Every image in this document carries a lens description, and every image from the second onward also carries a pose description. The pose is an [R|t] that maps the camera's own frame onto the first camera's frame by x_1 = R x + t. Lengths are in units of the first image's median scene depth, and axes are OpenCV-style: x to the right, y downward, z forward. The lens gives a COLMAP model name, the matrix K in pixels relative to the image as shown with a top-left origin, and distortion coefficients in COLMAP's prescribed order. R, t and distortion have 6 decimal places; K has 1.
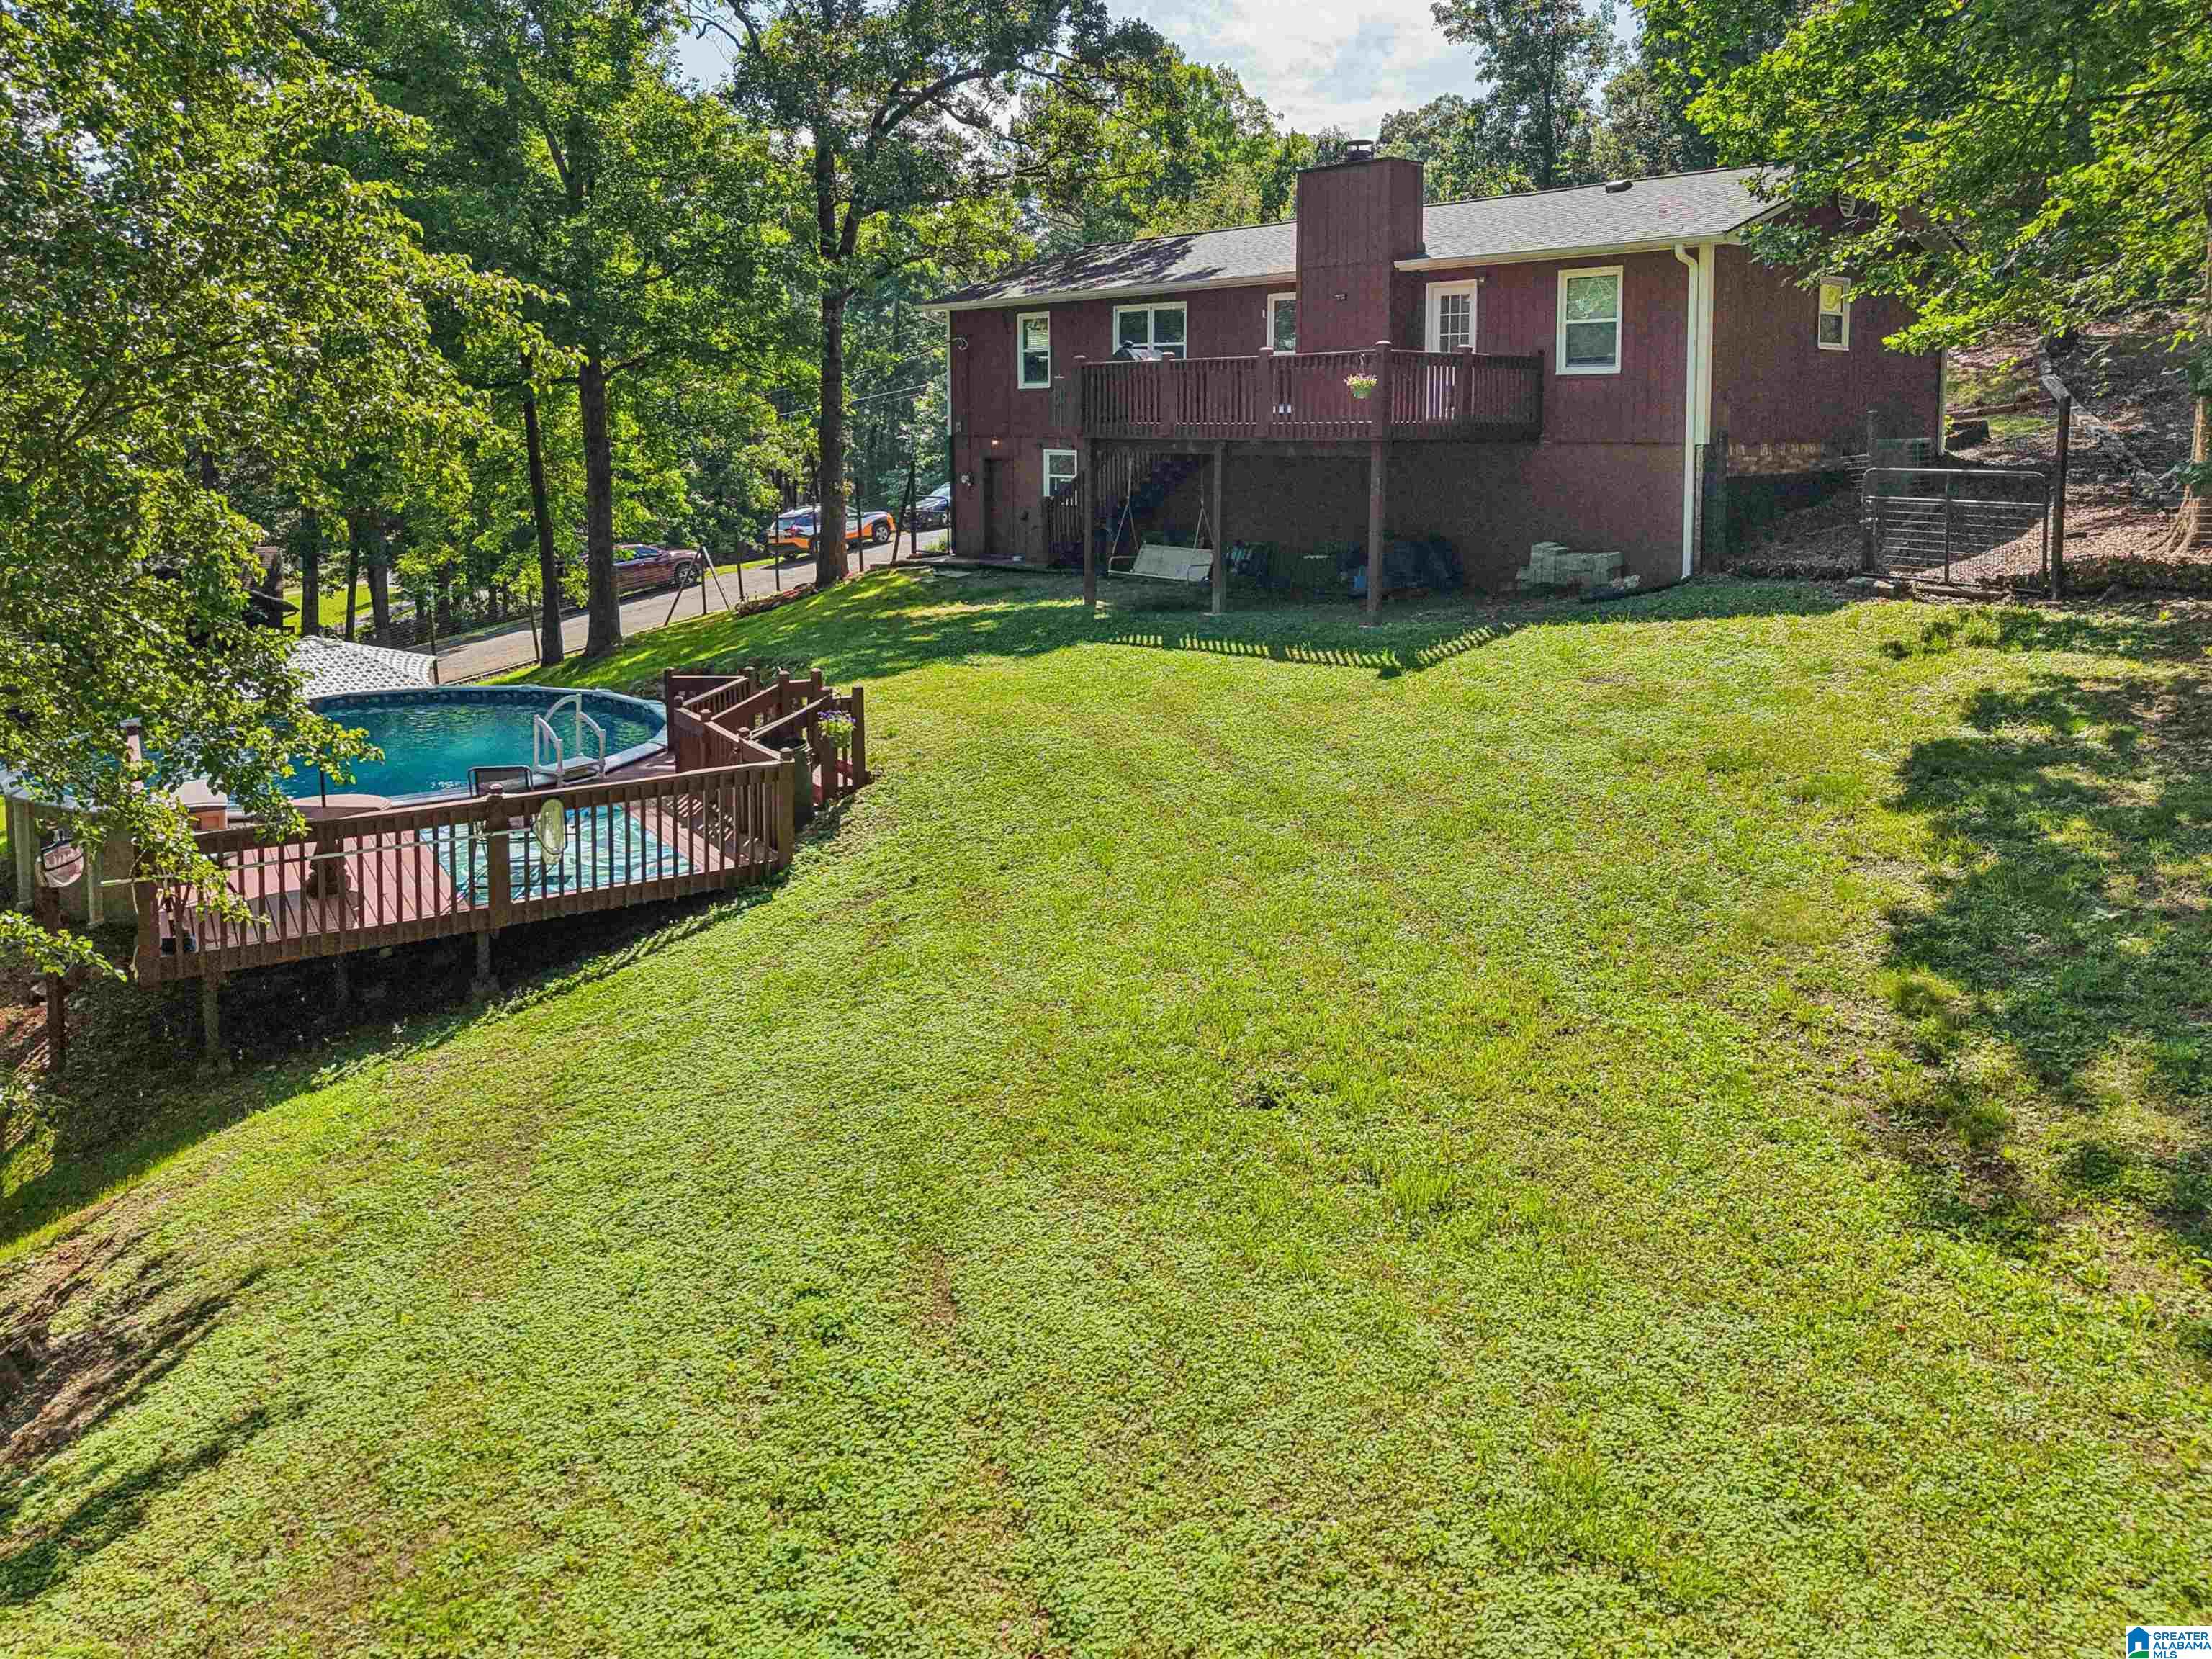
lens RADIAL K [[1665.8, 0, 1106.0], [0, 1665.8, 829.5], [0, 0, 1]] dist [0.058545, -0.118319]
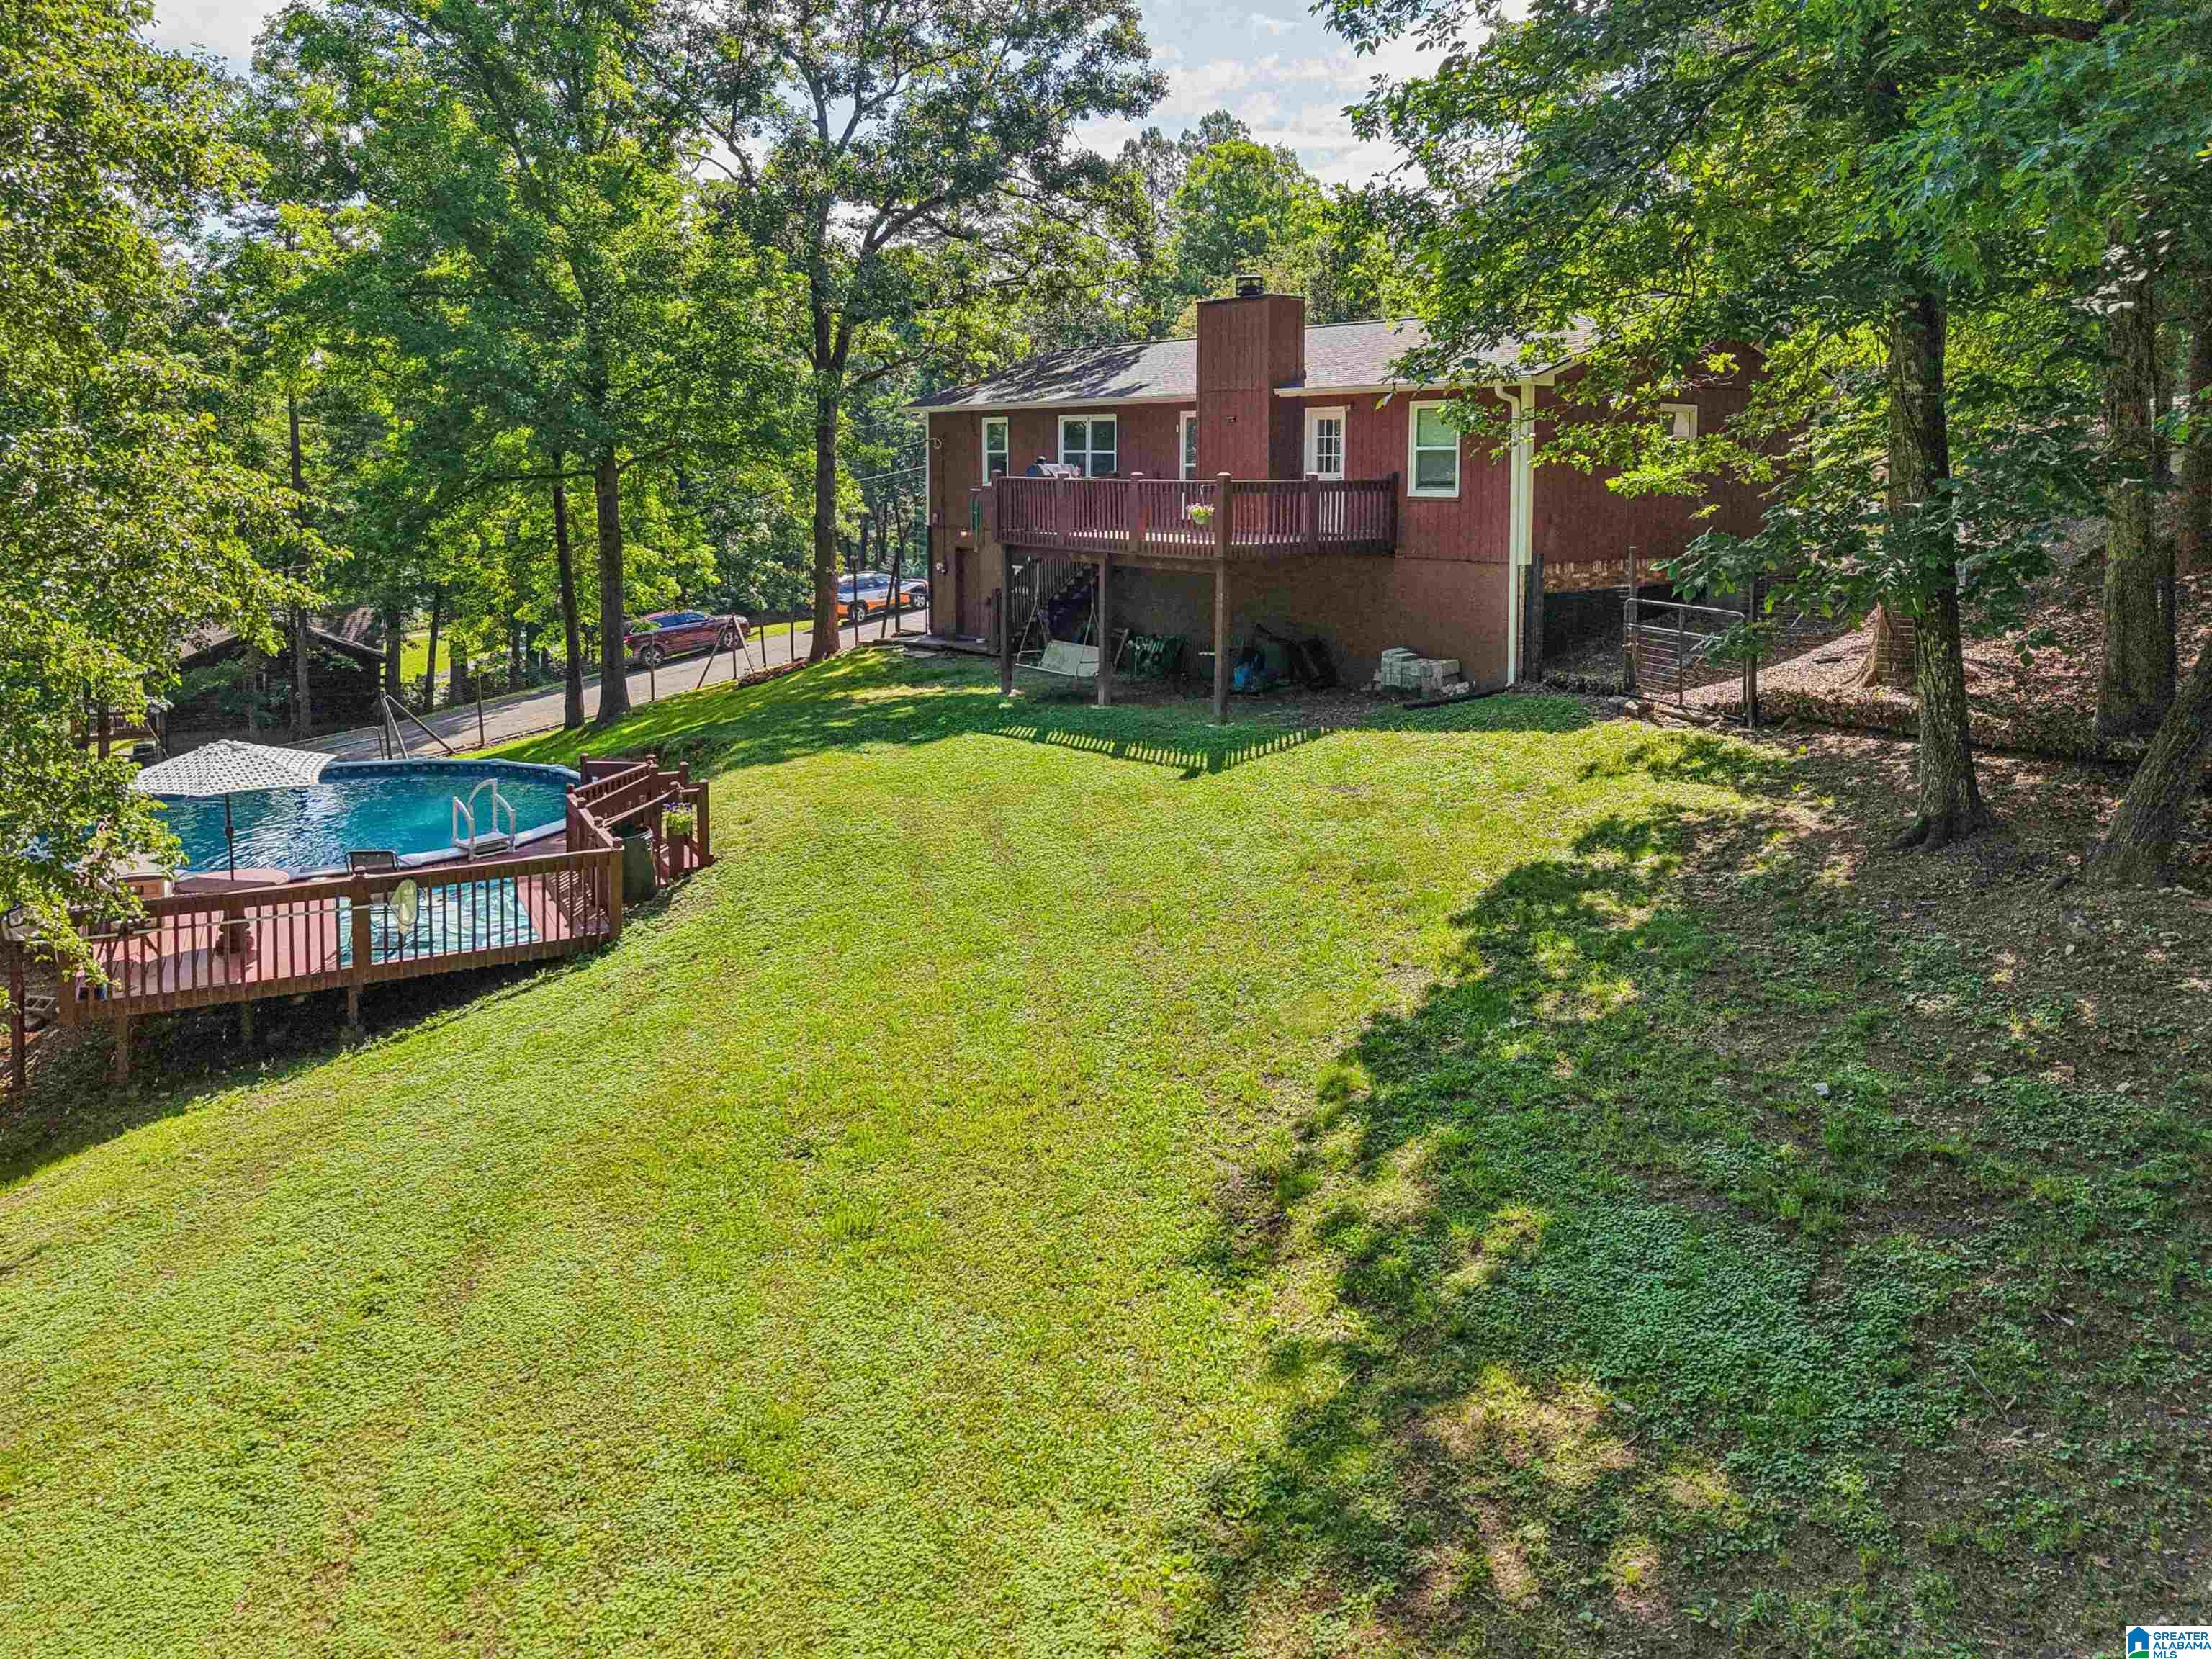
lens RADIAL K [[1687.2, 0, 1106.0], [0, 1687.2, 829.5], [0, 0, 1]] dist [0.069911, -0.100889]
pose [[0.996184, 0.022387, -0.084354, 0.180209], [-0.024361, 0.999451, -0.022445, -0.025615], [0.083805, 0.024414, 0.996183, -0.119829]]
